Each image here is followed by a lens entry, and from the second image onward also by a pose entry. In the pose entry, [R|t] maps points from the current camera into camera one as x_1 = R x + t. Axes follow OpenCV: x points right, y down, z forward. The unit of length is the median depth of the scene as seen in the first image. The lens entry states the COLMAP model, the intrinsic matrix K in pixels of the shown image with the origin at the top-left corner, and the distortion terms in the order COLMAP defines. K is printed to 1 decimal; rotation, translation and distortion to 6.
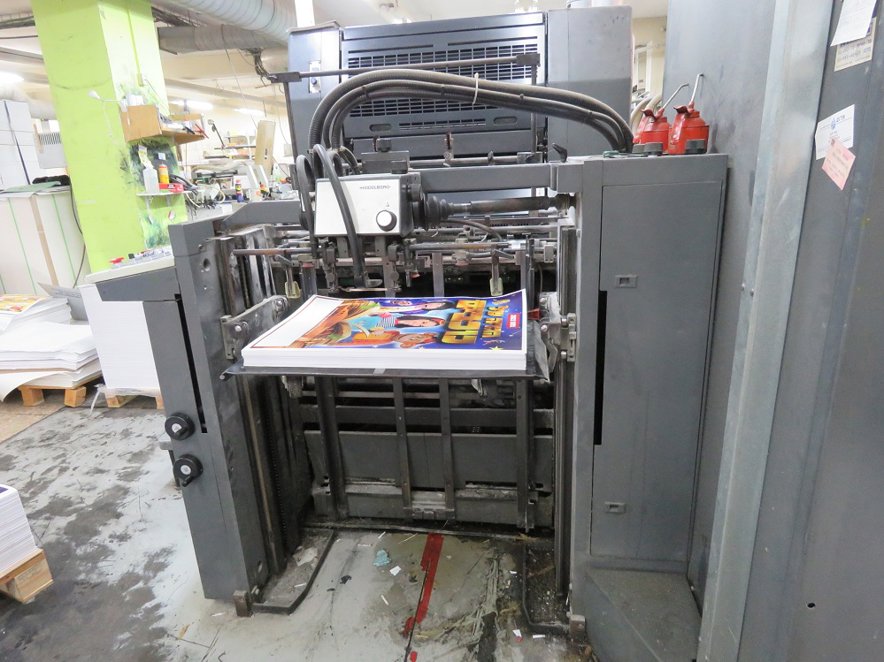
lens RADIAL K [[562.1, 0, 442.6], [0, 562.1, 329.8], [0, 0, 1]] dist [-0.000760, -0.002096]
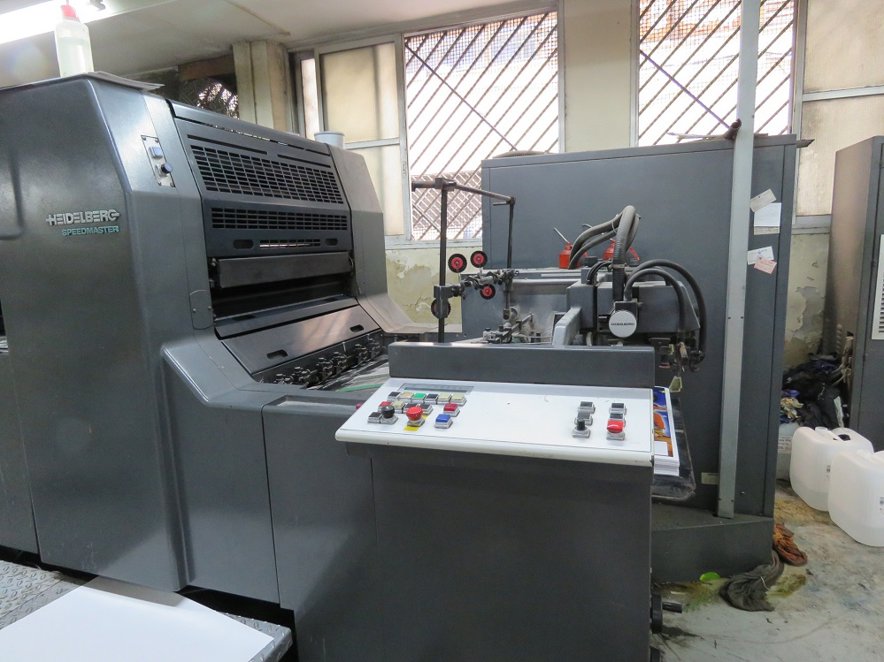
lens RADIAL K [[562.1, 0, 442.8], [0, 562.1, 331.7], [0, 0, 1]] dist [-0.000760, -0.002096]
pose [[0.199978, -0.113989, 0.973147, -0.941853], [0.317380, 0.947195, 0.045729, -0.240636], [-0.926973, 0.299713, 0.225596, 0.756711]]
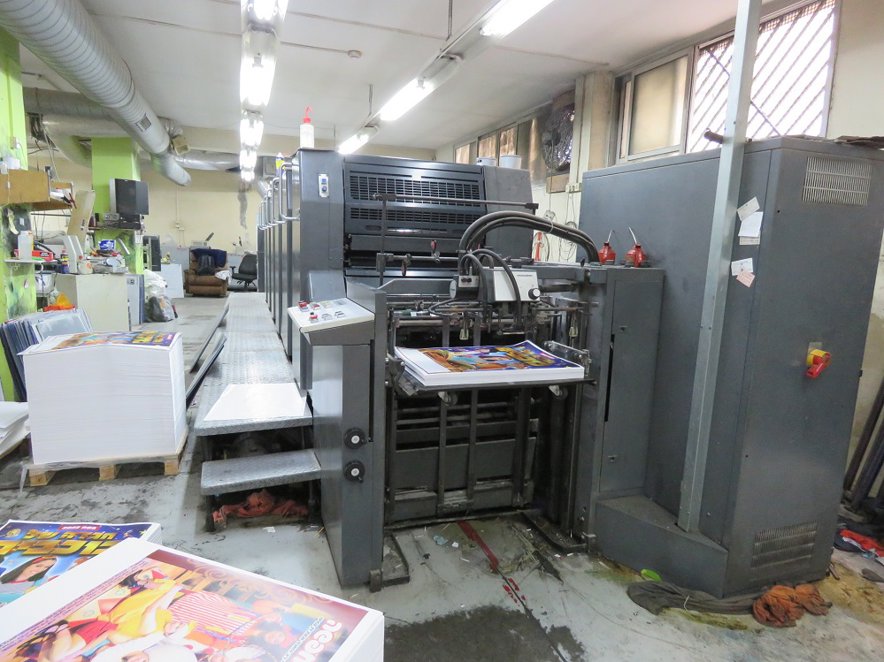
lens RADIAL K [[562.1, 0, 445.3], [0, 562.1, 330.6], [0, 0, 1]] dist [-0.000760, -0.002096]
pose [[0.880937, 0.005714, 0.473200, -0.708336], [0.064811, 0.989049, -0.132598, 0.084506], [-0.468775, 0.147479, 0.870919, -0.246981]]
